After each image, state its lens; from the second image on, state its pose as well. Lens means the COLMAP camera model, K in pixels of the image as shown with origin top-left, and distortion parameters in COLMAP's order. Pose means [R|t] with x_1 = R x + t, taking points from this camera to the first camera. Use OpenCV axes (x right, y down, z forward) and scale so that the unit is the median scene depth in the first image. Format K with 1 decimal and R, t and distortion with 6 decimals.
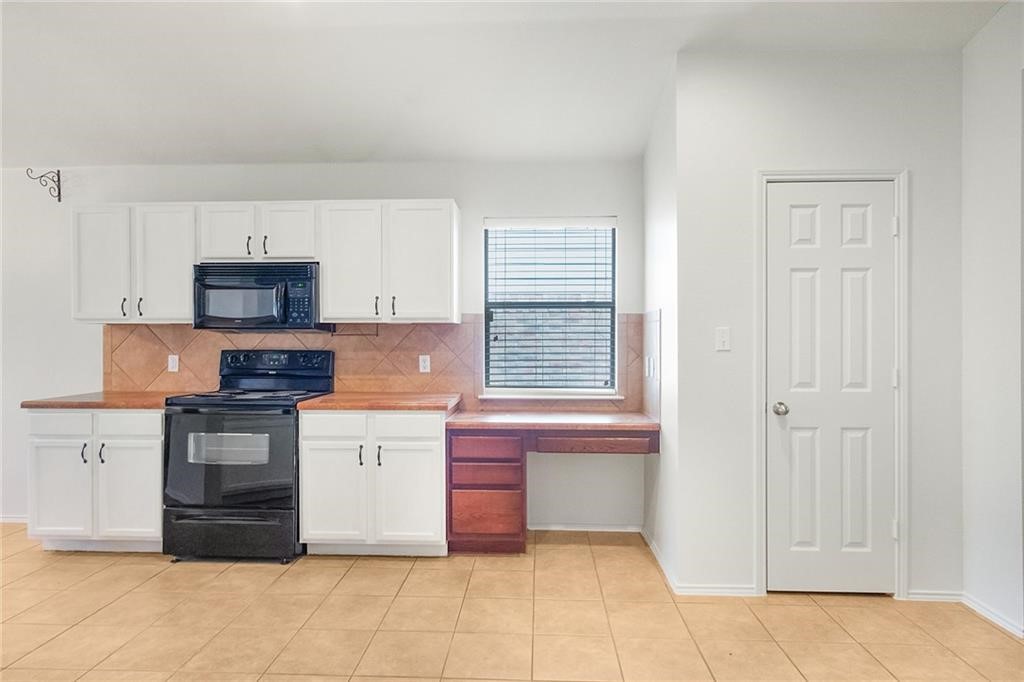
lens RADIAL K [[562.1, 0, 516.5], [0, 562.1, 337.8], [0, 0, 1]] dist [0.001848, 0.000211]
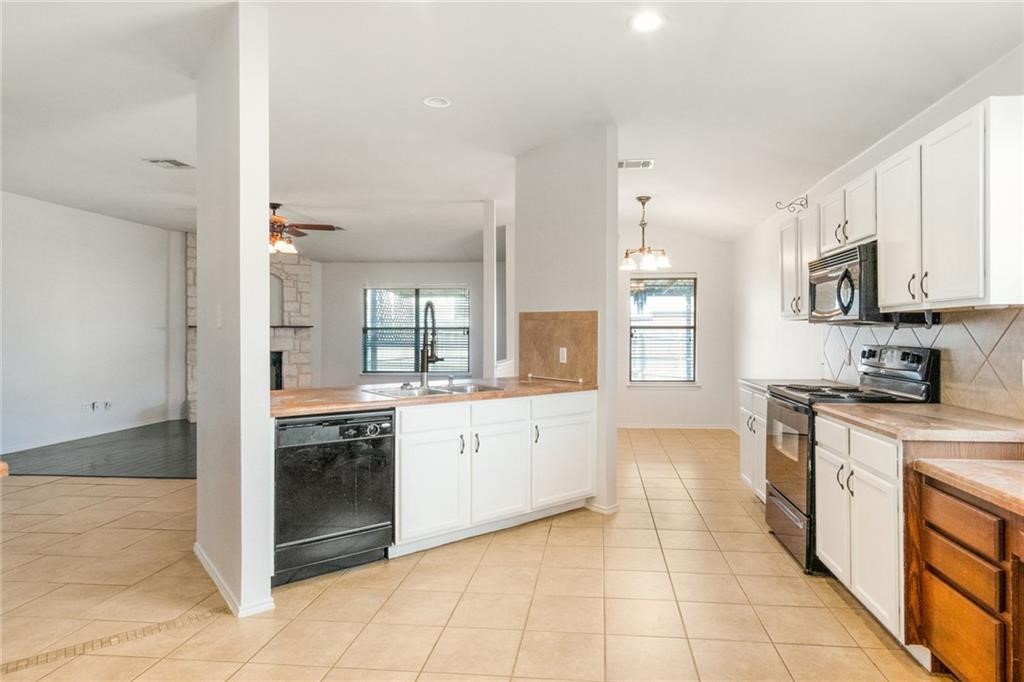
lens RADIAL K [[599.8, 0, 547.3], [0, 599.8, 333.2], [0, 0, 1]] dist [-0.002303, -0.000354]
pose [[-0.061238, -0.004640, -0.998112, 0.542106], [0.003090, 0.999984, -0.004839, 0.005142], [0.998118, -0.003381, -0.061222, 0.563800]]
